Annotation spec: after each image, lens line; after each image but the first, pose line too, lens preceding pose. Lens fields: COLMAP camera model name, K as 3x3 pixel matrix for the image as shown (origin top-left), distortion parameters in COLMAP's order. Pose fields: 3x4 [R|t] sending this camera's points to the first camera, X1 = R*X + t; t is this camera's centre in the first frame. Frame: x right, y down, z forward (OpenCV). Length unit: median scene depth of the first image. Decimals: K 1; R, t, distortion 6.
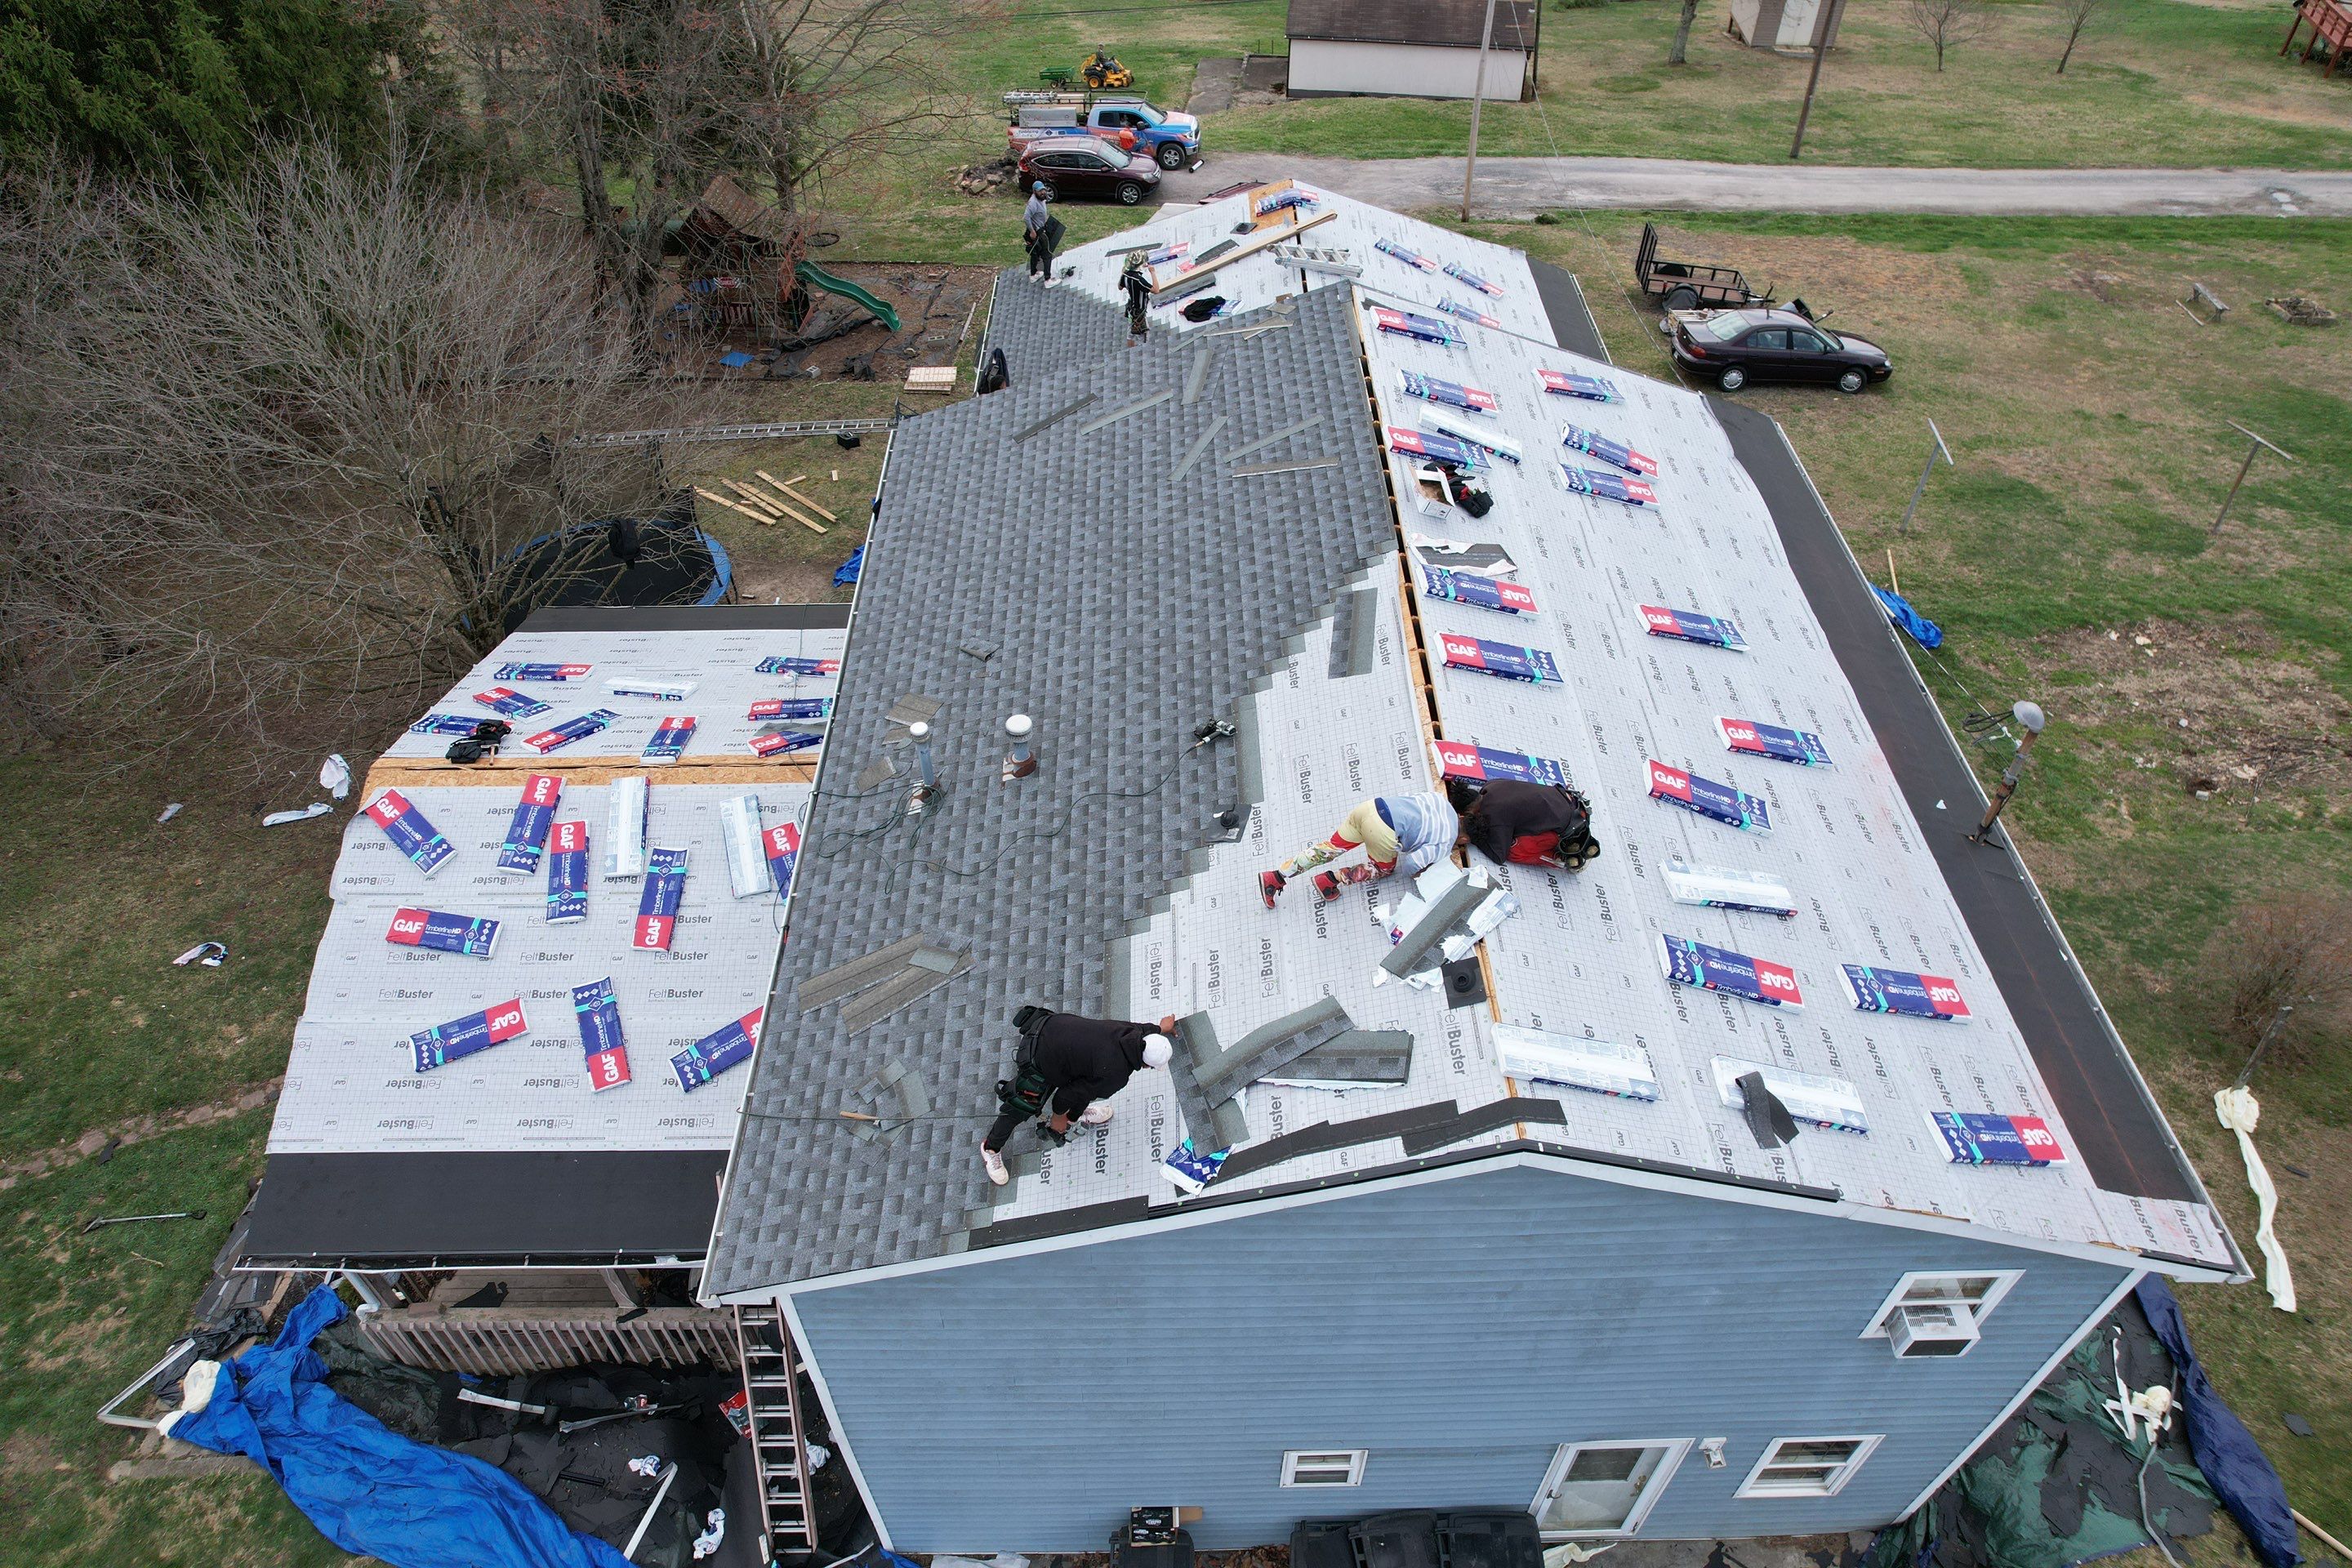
lens RADIAL K [[1492.0, 0, 1171.8], [0, 1492.0, 786.8], [0, 0, 1]] dist [-0.078338, 0.065407]
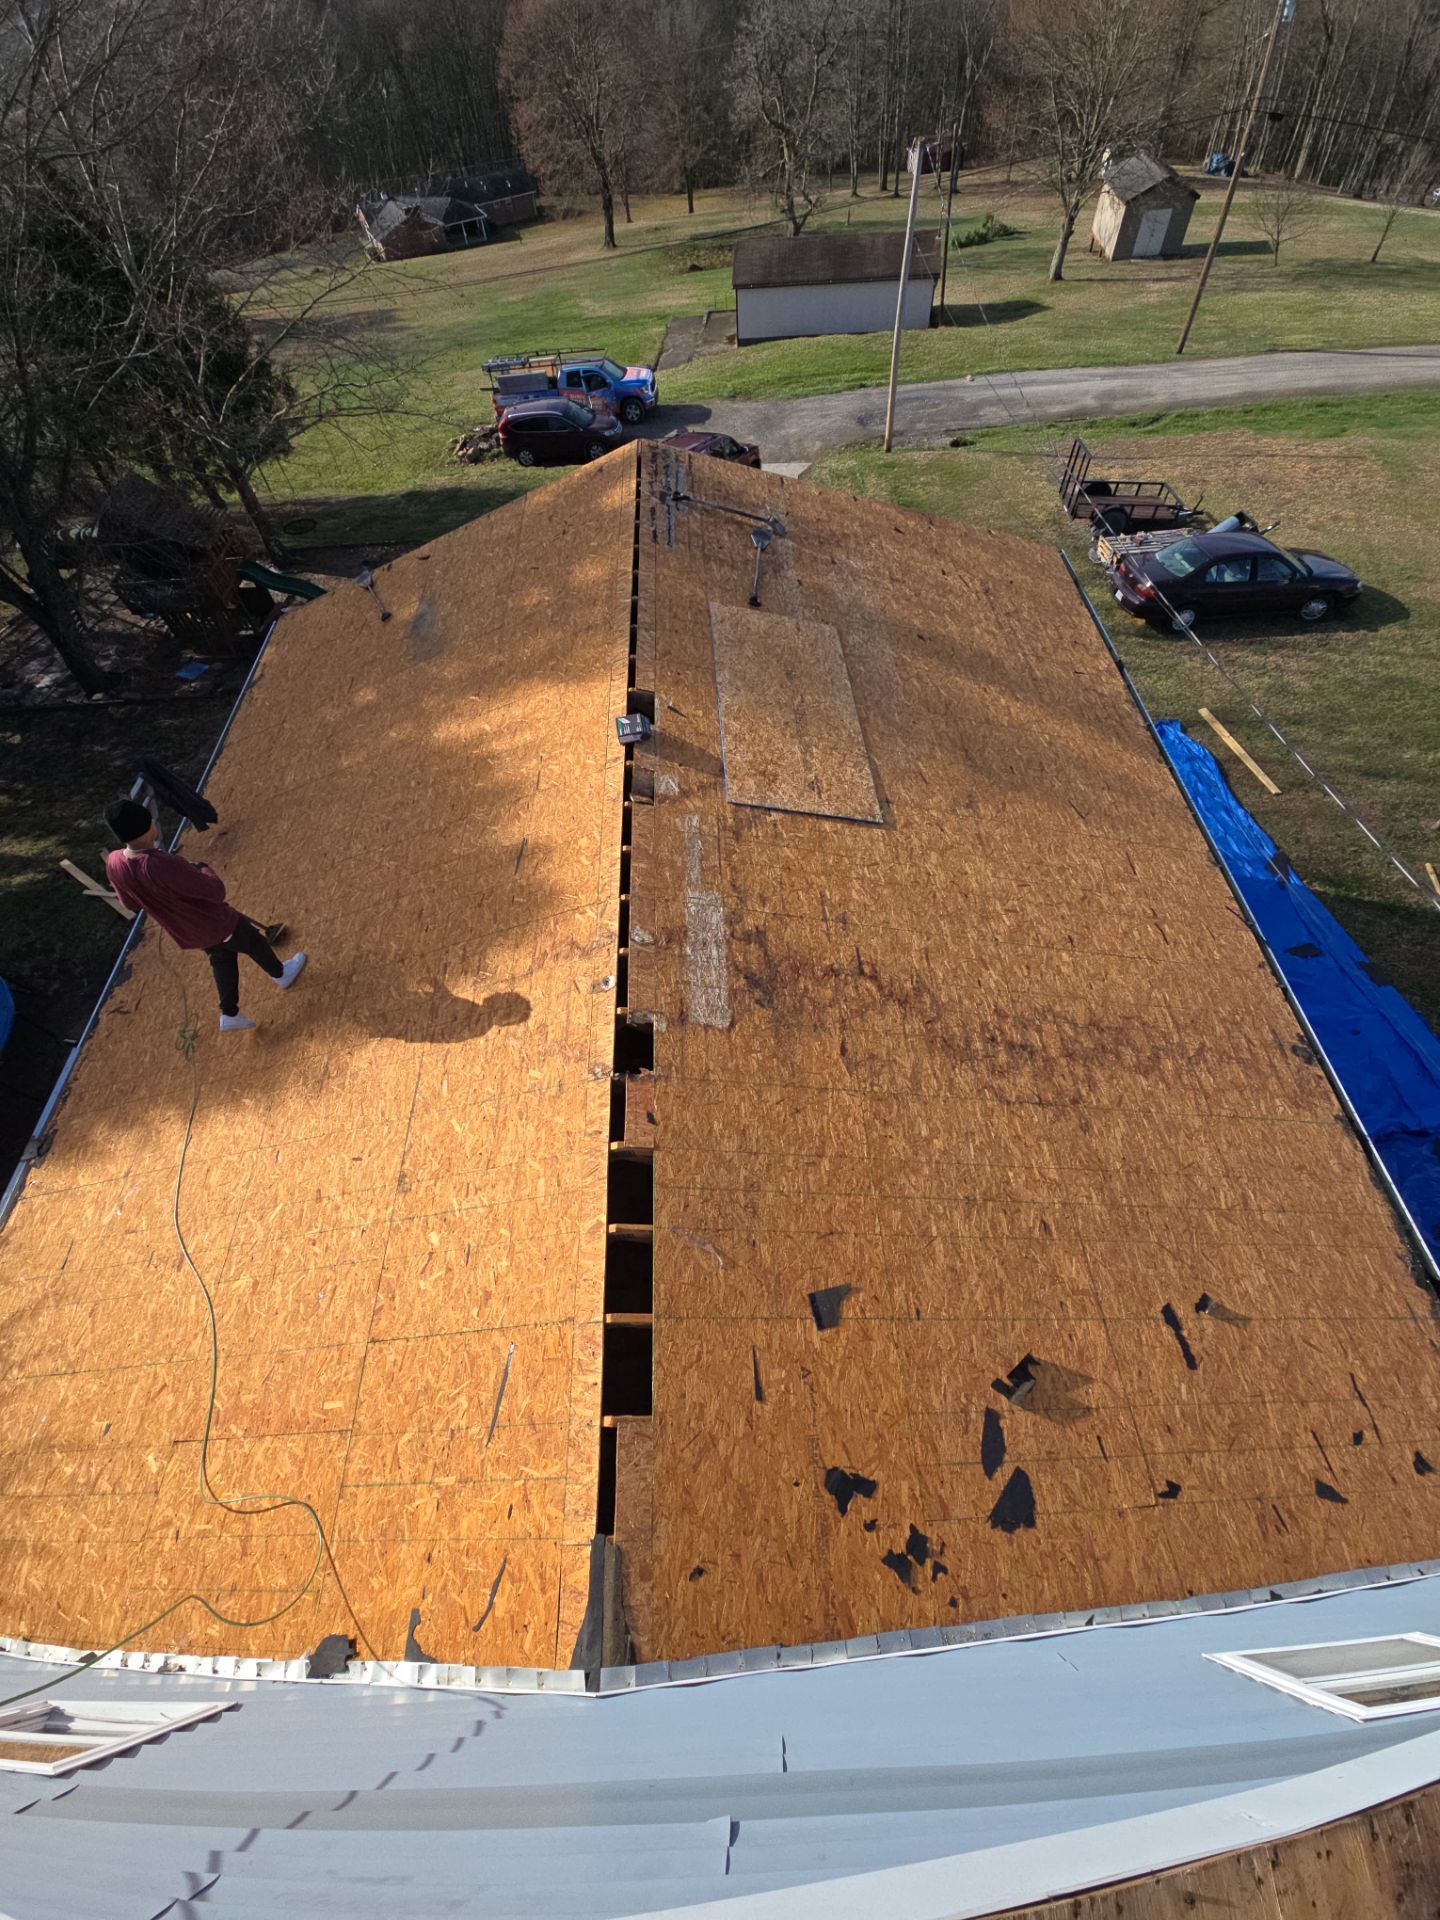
lens RADIAL K [[762.1, 0, 720.0], [0, 762.1, 960.0], [0, 0, 1]] dist [0.011379, 0.000061]
pose [[0.997019, -0.071169, -0.029800, 0.188085], [0.075926, 0.973680, 0.214901, -0.434984], [0.013721, -0.216523, 0.976181, 1.053591]]
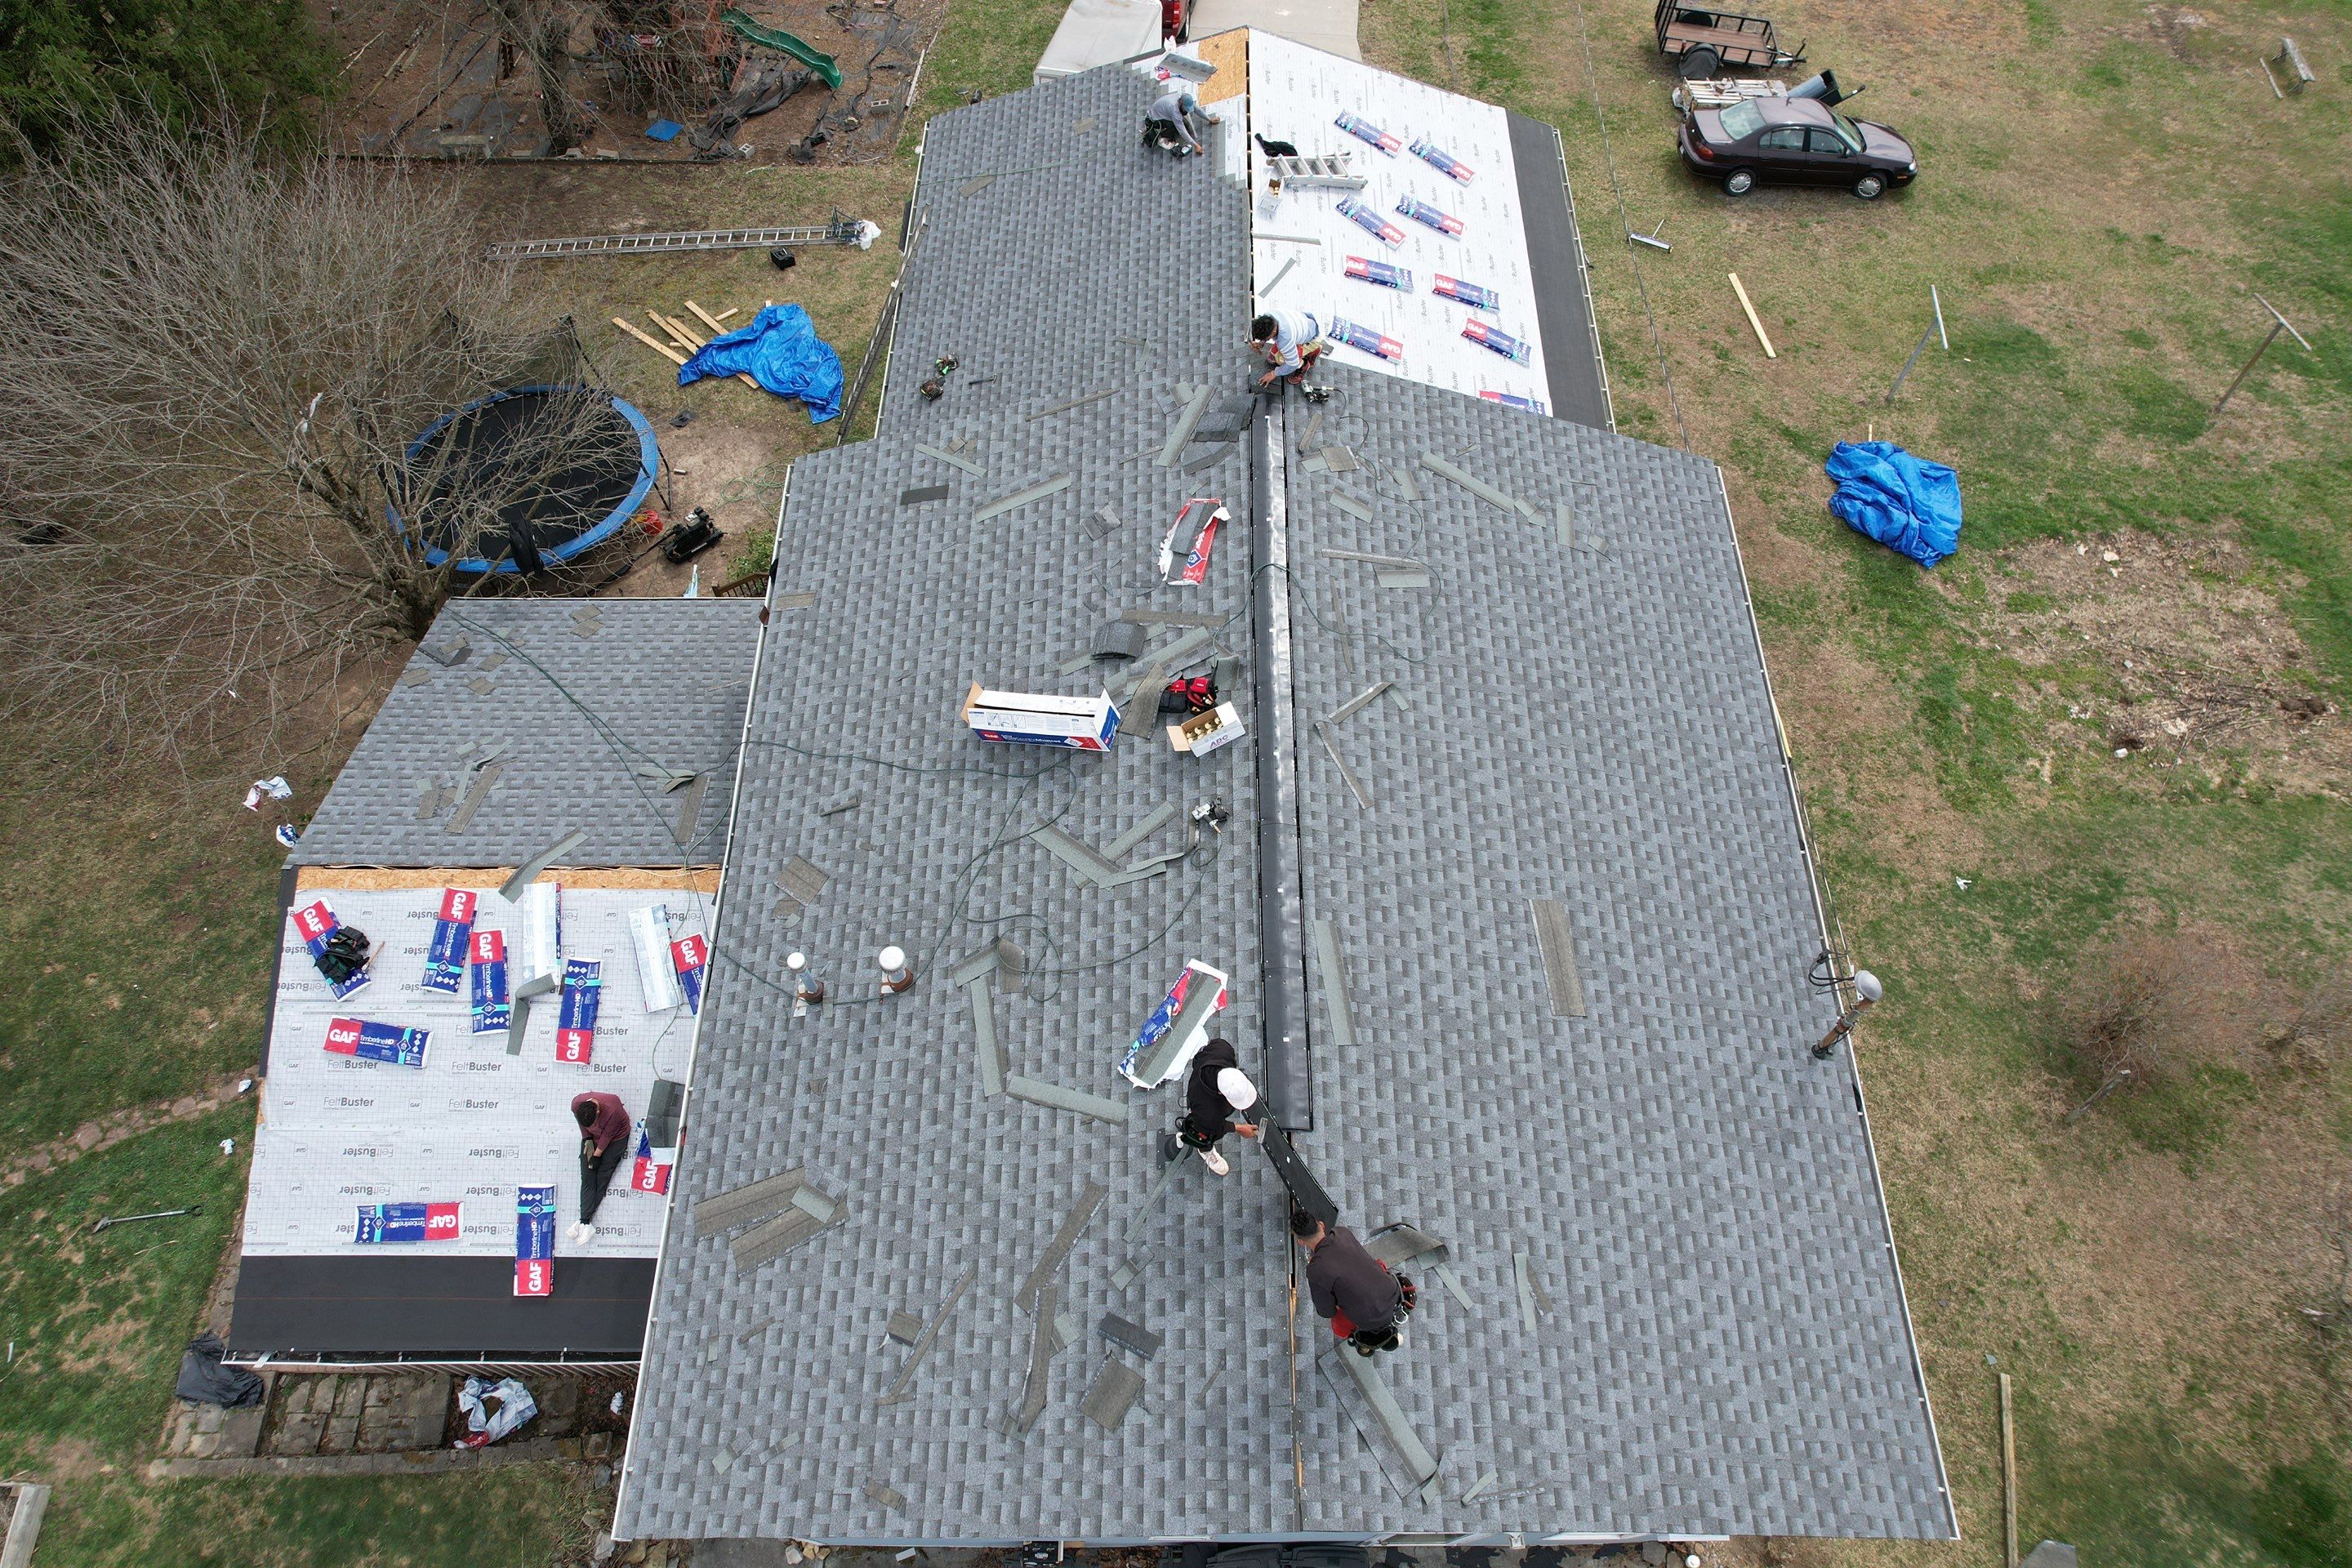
lens RADIAL K [[1499.1, 0, 1172.9], [0, 1499.1, 777.5], [0, 0, 1]] dist [-0.085085, 0.072637]
pose [[0.999874, 0.015785, -0.001553, 0.073792], [-0.014815, 0.964384, 0.264090, -0.350498], [0.005667, -0.264033, 0.964497, 0.025175]]
